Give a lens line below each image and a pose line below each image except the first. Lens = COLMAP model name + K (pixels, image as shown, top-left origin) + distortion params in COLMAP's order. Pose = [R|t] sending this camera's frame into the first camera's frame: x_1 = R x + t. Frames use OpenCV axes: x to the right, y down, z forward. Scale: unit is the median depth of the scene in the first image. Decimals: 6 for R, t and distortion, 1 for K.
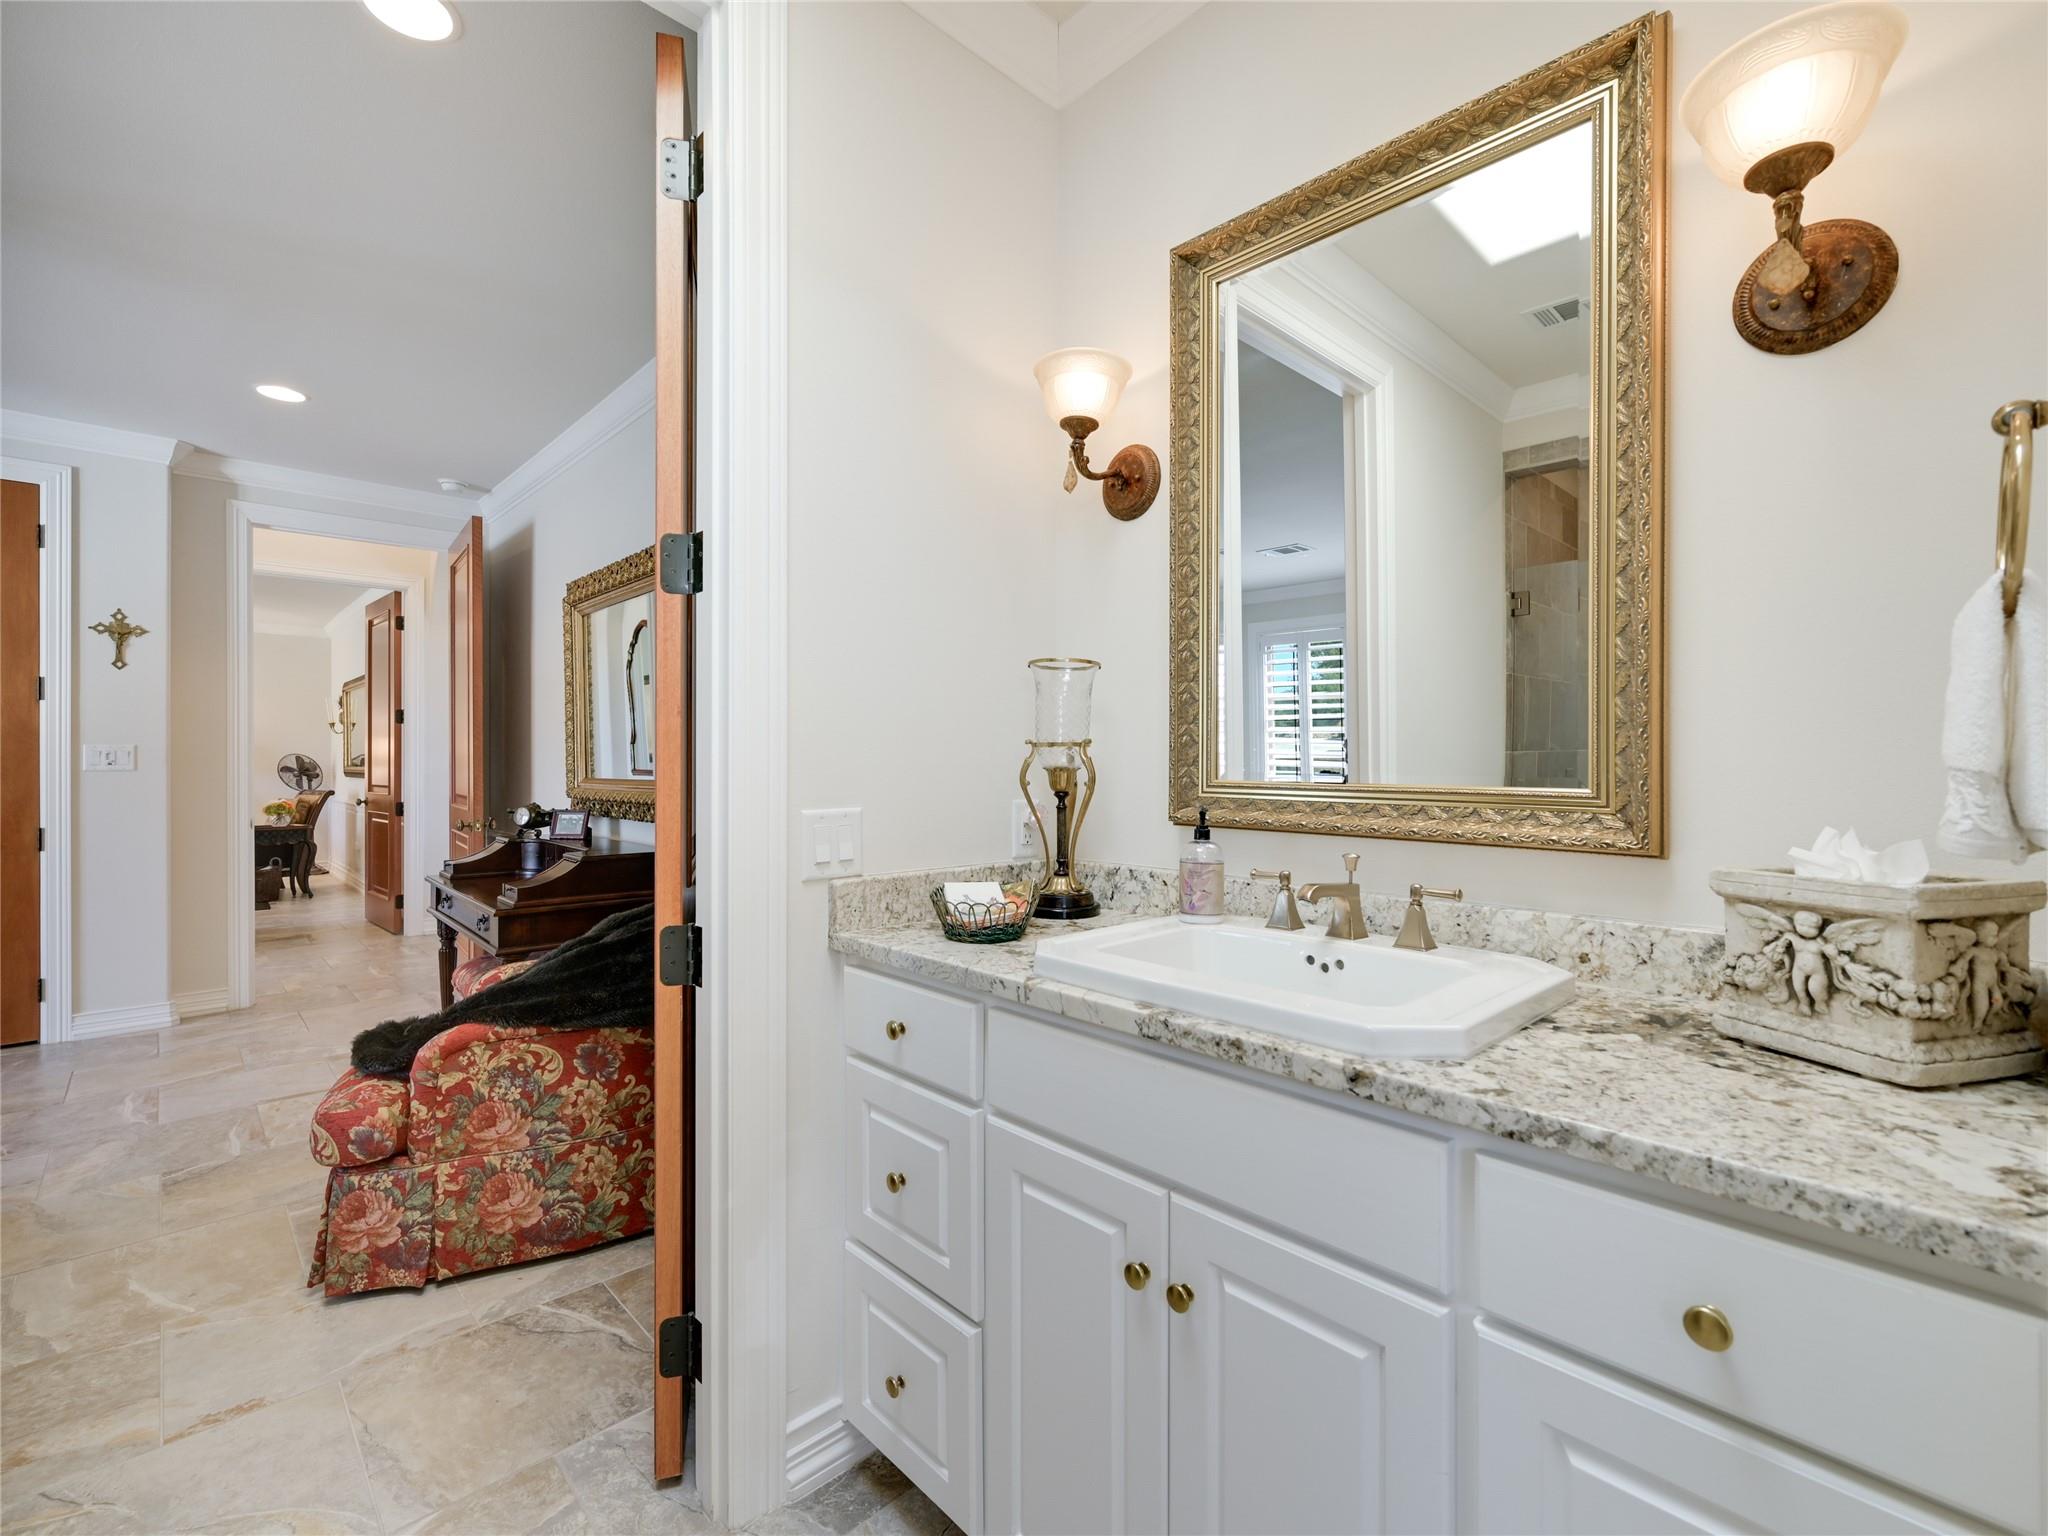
lens RADIAL K [[912.9, 0, 1011.9], [0, 912.9, 769.7], [0, 0, 1]] dist [-0.000981, -0.000445]
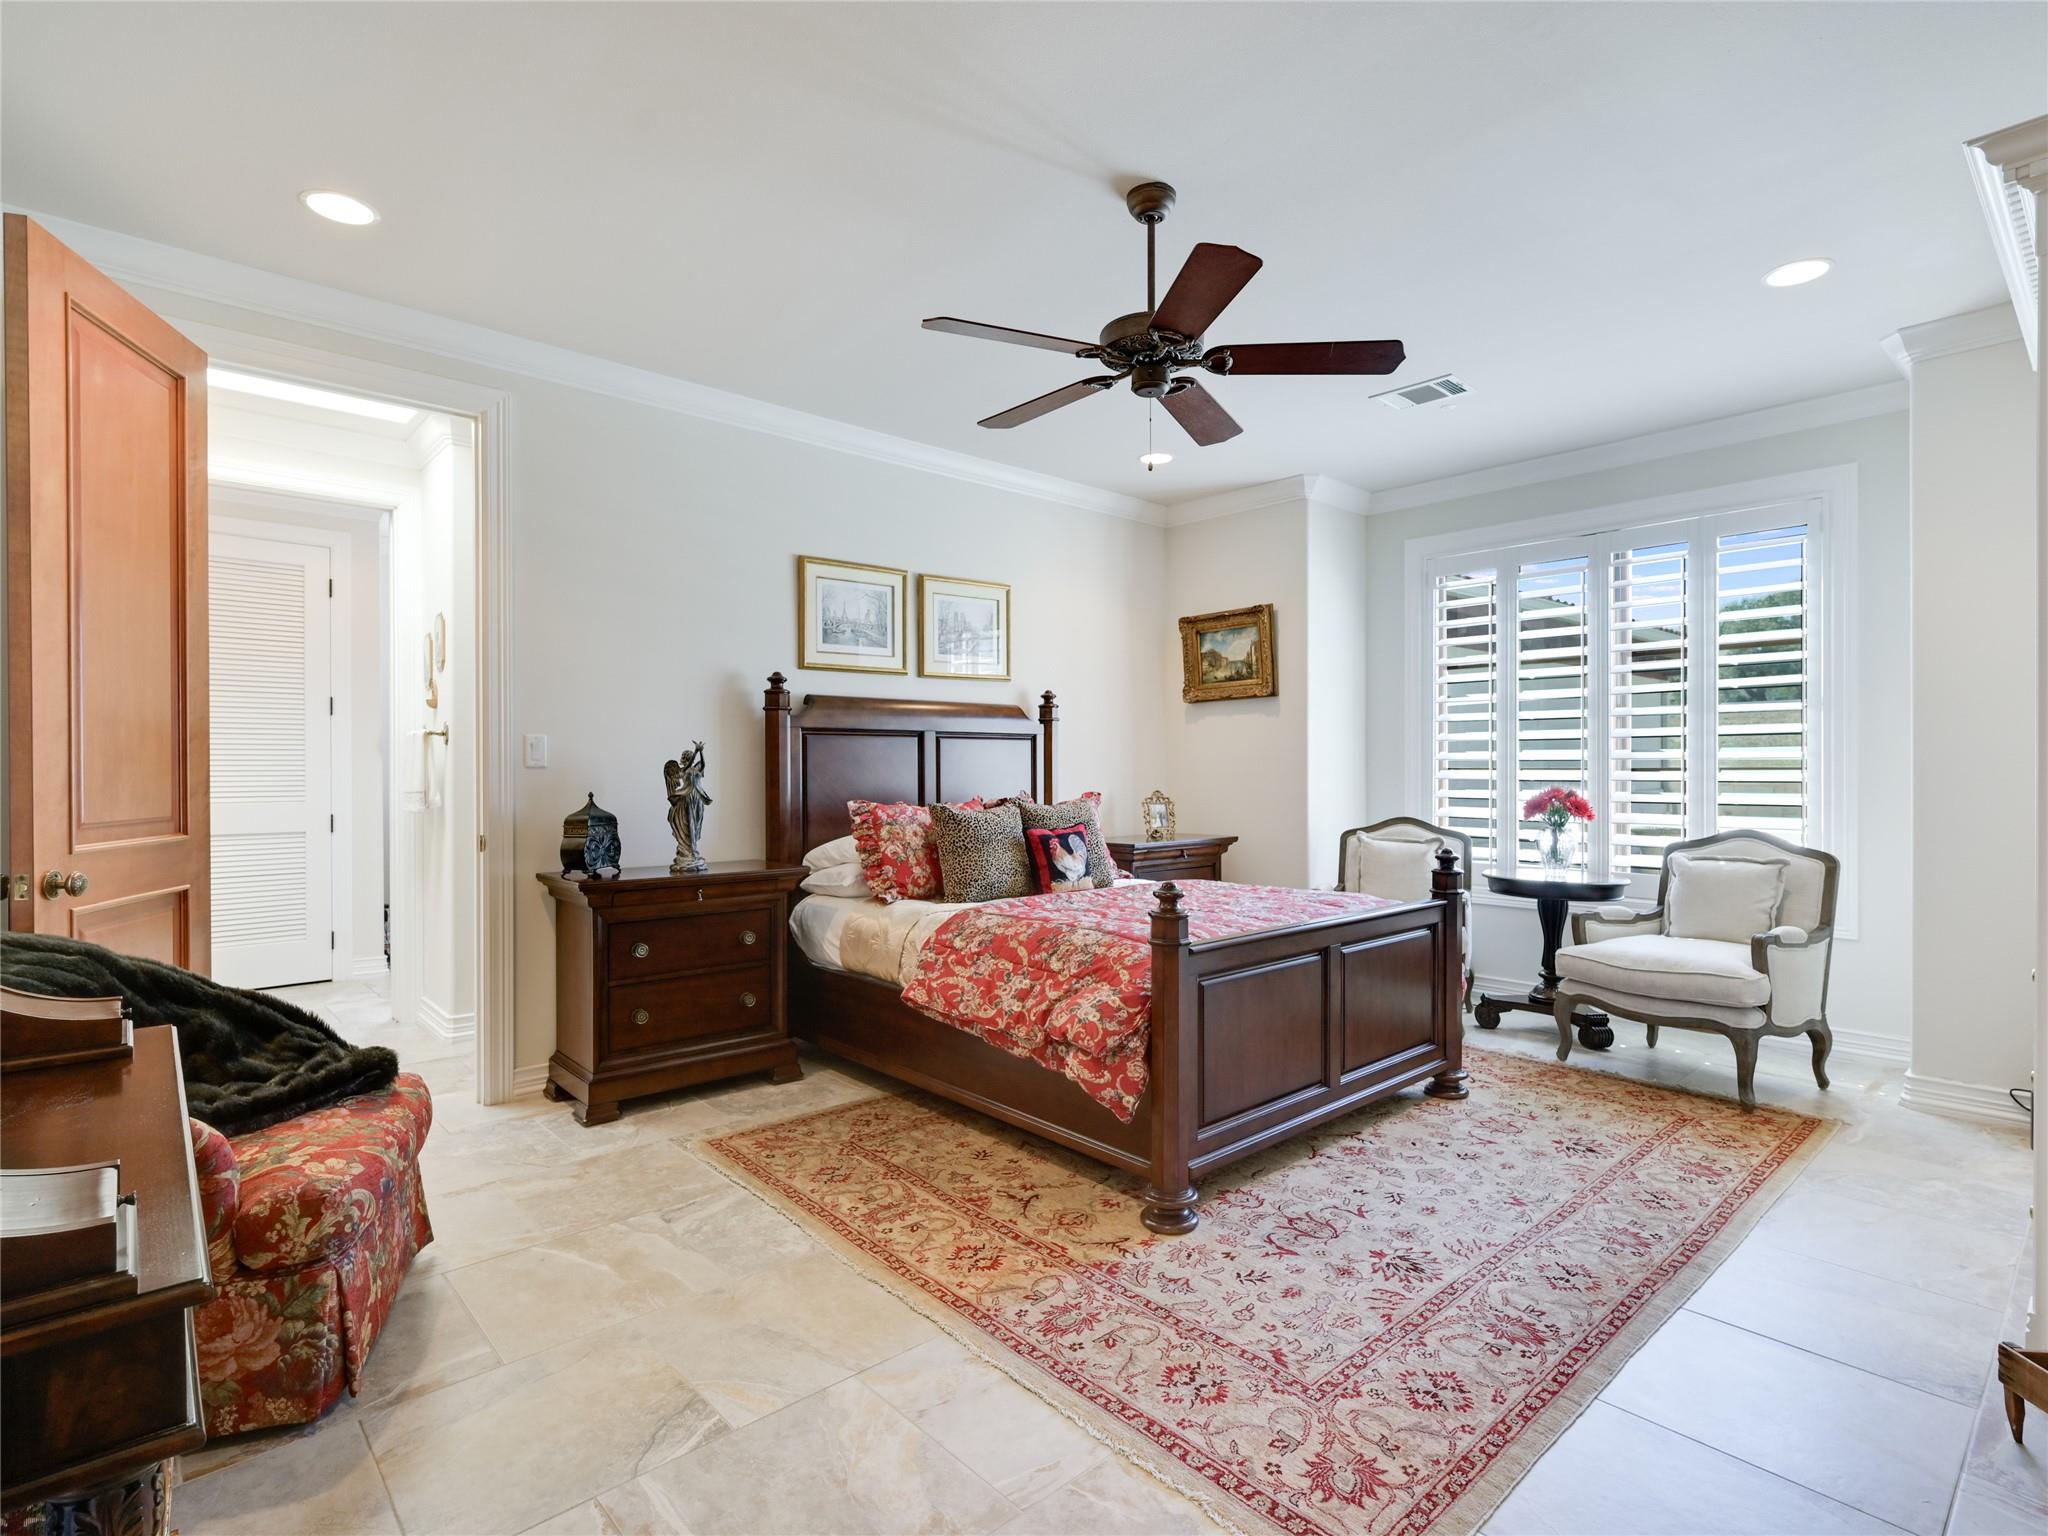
lens RADIAL K [[1054.6, 0, 1027.3], [0, 1054.6, 776.5], [0, 0, 1]] dist [-0.001756, 0.000753]
pose [[-0.999609, 0.000854, 0.027936, -0.447400], [0.001291, 0.999877, 0.015628, -0.000172], [-0.027919, 0.015658, -0.999488, 0.656832]]
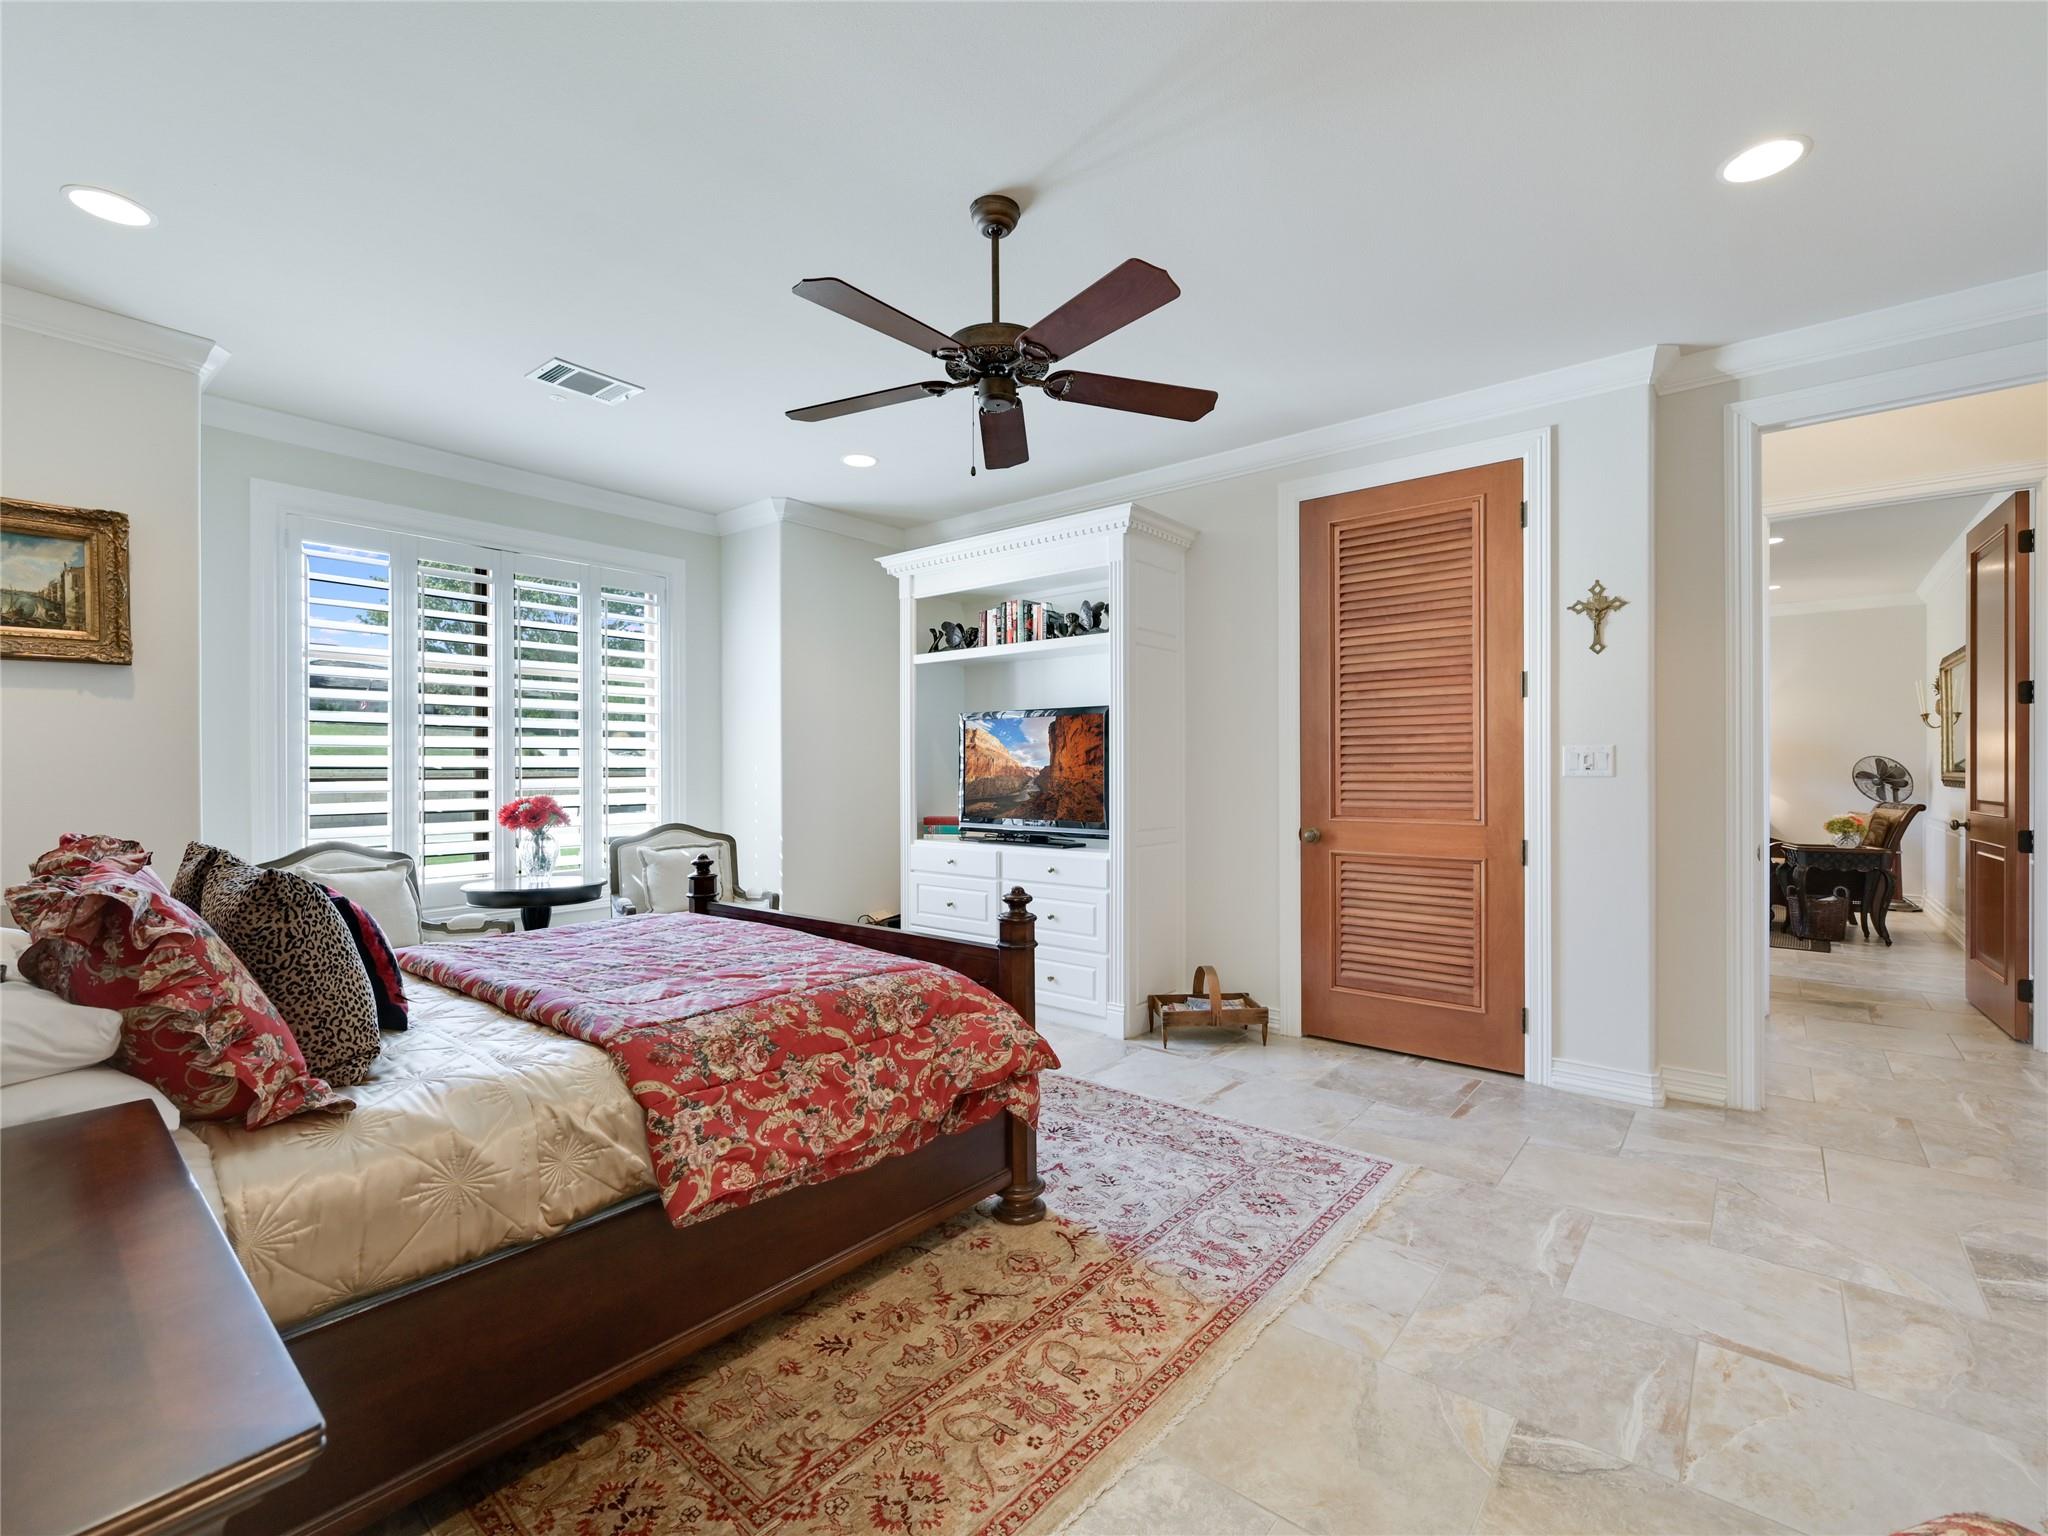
lens RADIAL K [[912.9, 0, 1027.7], [0, 912.9, 765.4], [0, 0, 1]] dist [-0.000981, -0.000445]
pose [[0.136137, -0.004207, -0.990681, -0.138147], [-0.006025, 0.999969, -0.005074, -0.001098], [0.990672, 0.006660, 0.136107, 0.224912]]
